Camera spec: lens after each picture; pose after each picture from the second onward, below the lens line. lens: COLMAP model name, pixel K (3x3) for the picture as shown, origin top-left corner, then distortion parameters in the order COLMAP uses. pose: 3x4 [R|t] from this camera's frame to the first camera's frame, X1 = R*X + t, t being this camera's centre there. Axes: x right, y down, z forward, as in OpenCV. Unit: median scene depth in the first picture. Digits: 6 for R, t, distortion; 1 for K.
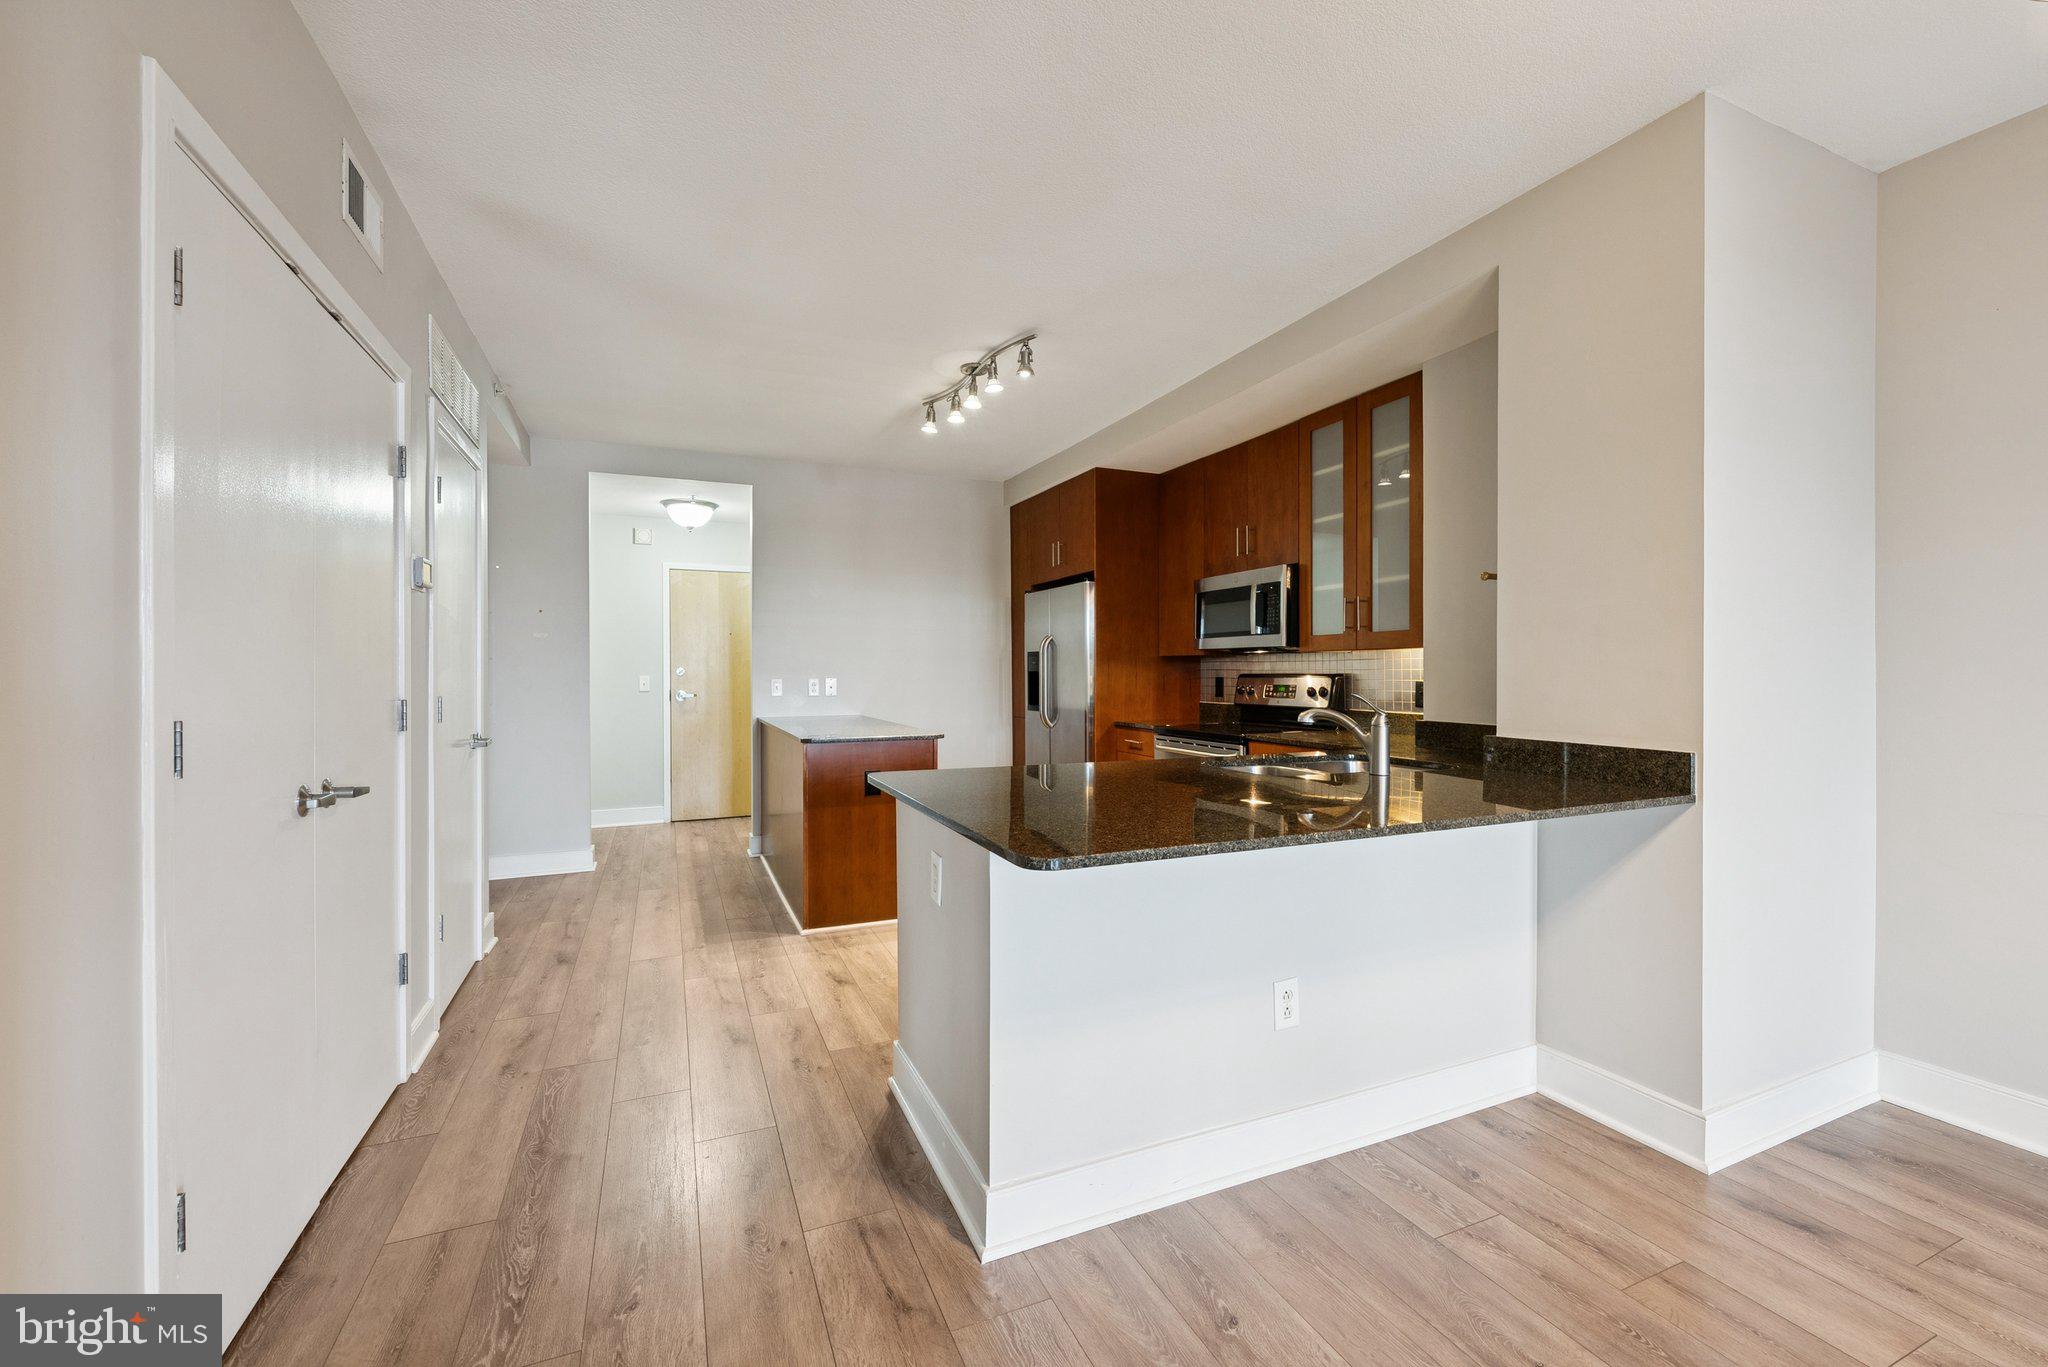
lens RADIAL K [[846.2, 0, 1024.0], [0, 846.2, 683.5], [0, 0, 1]] dist [0.000144, 0.000048]
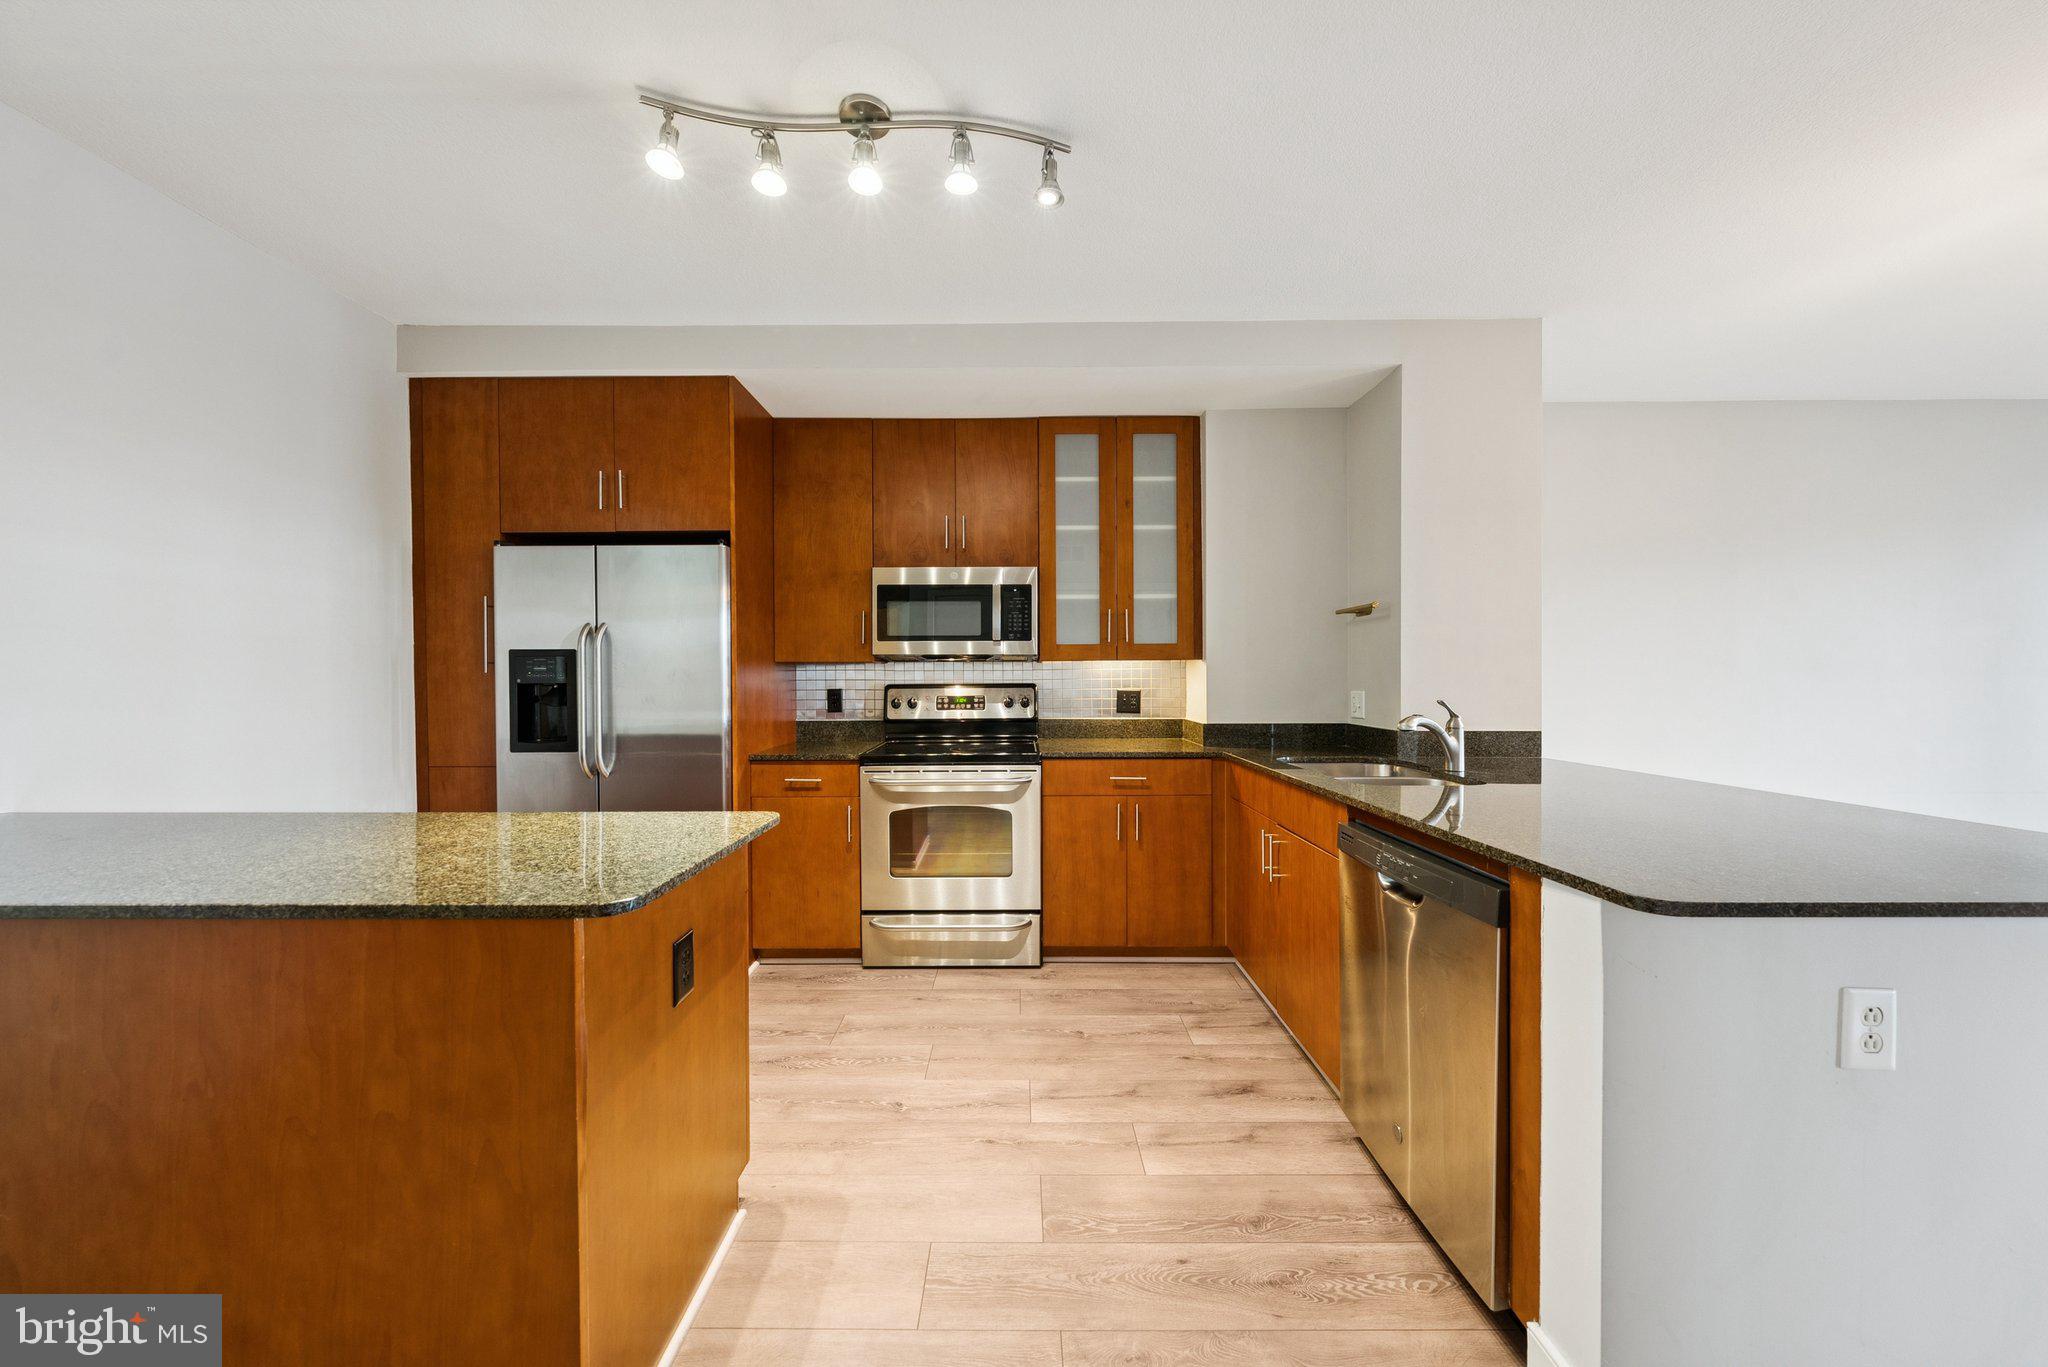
lens RADIAL K [[696.7, 0, 1024.0], [0, 696.7, 683.5], [0, 0, 1]] dist [-0.001599, -0.000035]
pose [[0.393663, -0.008625, 0.919214, -0.404056], [0.017297, 0.999848, 0.001974, -0.013297], [-0.919092, 0.015122, 0.393753, 0.703115]]
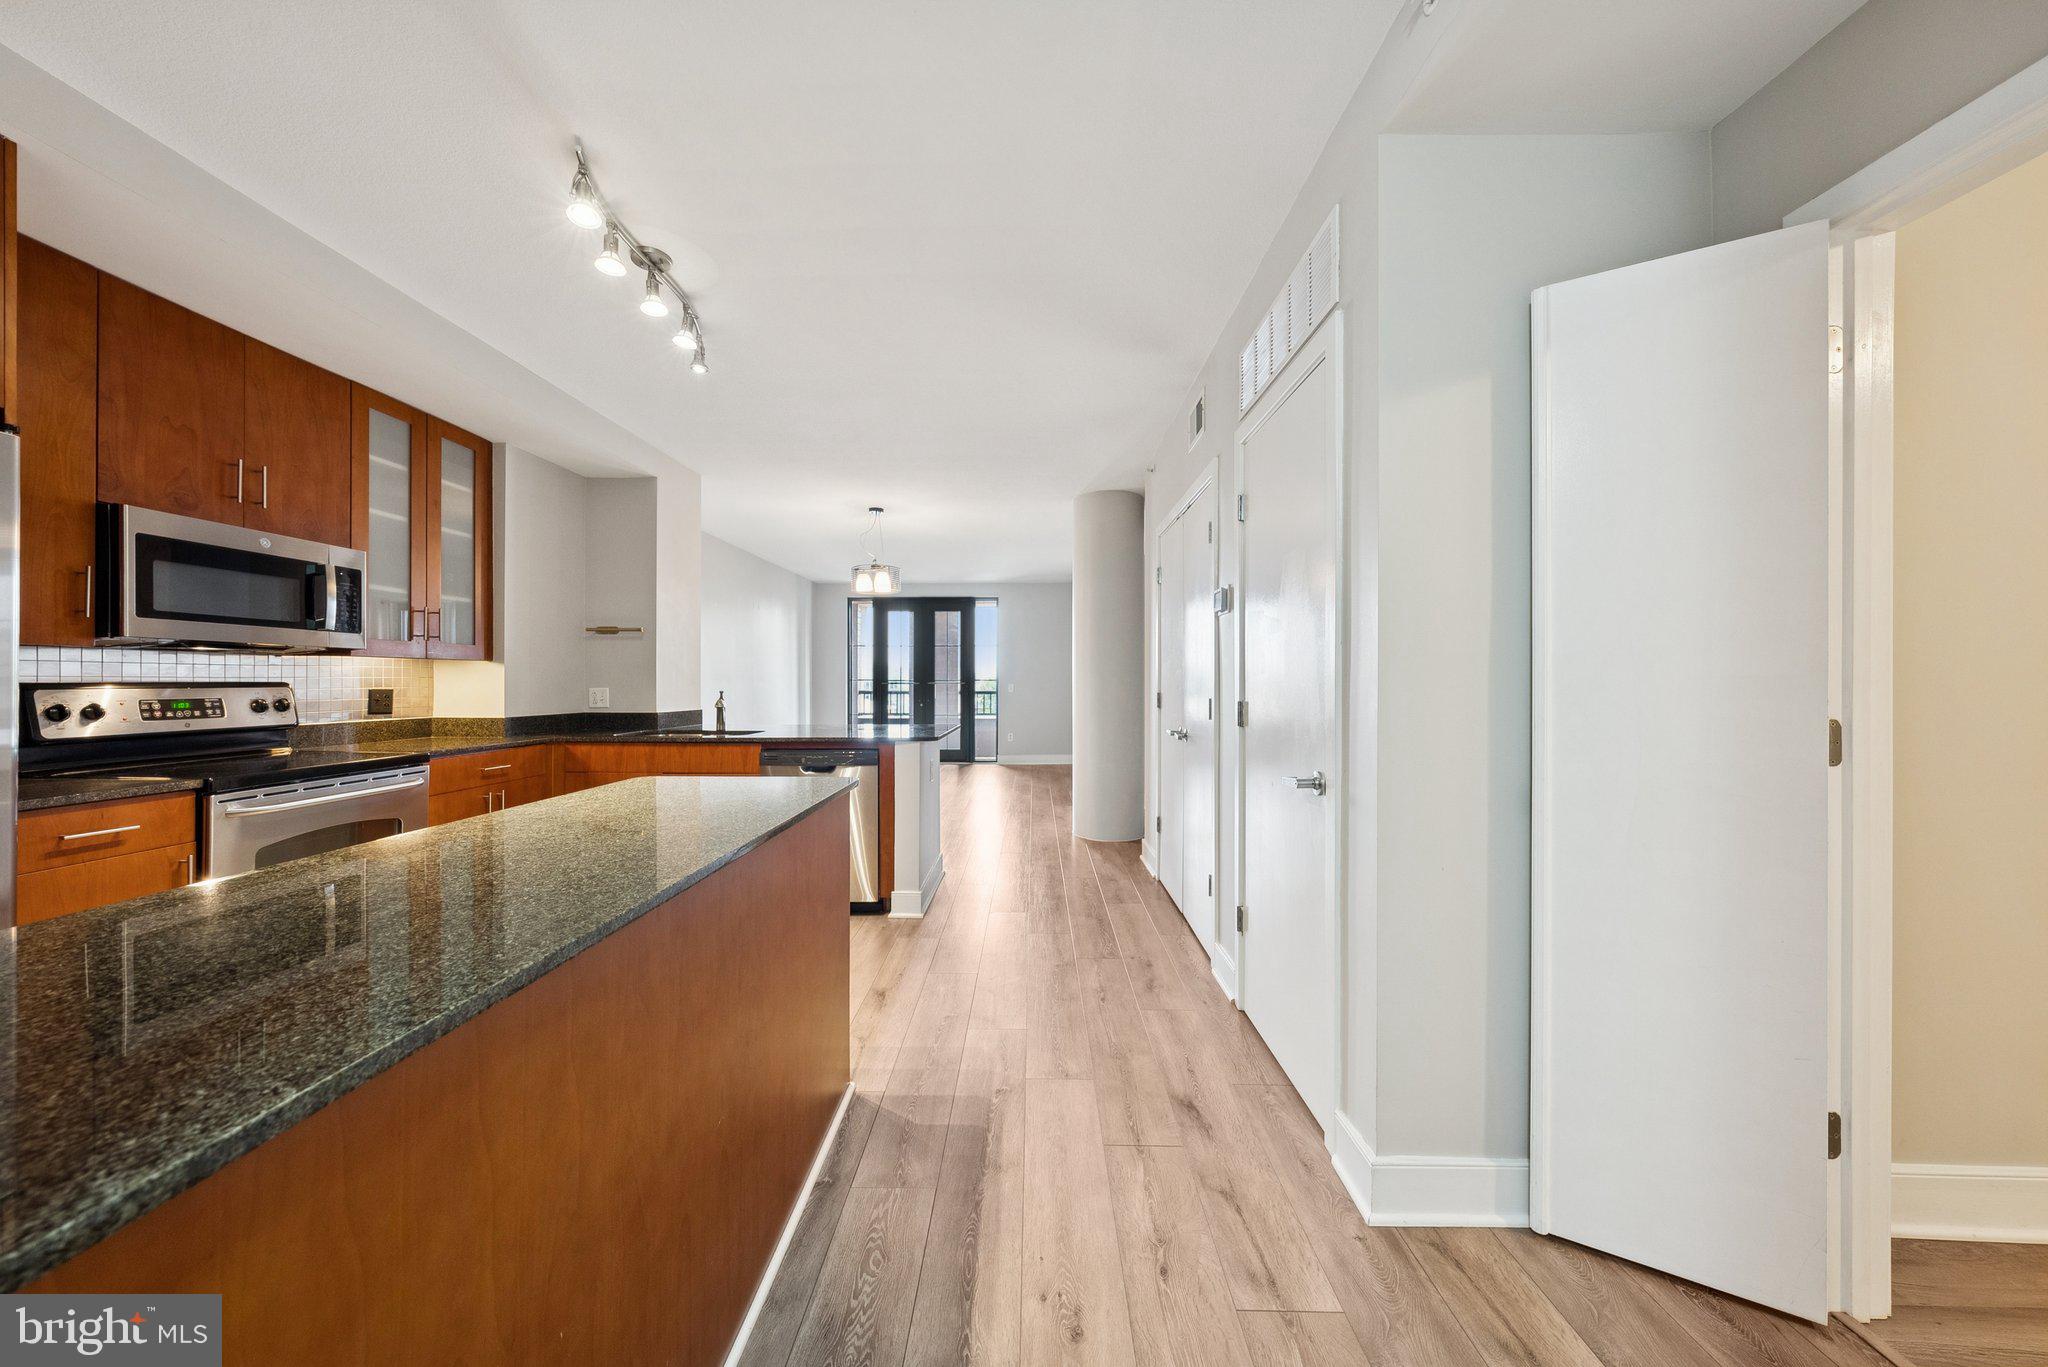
lens RADIAL K [[696.7, 0, 1024.0], [0, 696.7, 683.5], [0, 0, 1]] dist [-0.001599, -0.000035]
pose [[-0.915607, -0.002066, 0.402069, -0.564630], [0.004711, 0.999863, 0.015866, -0.017547], [-0.402047, 0.016421, -0.915472, 1.358425]]
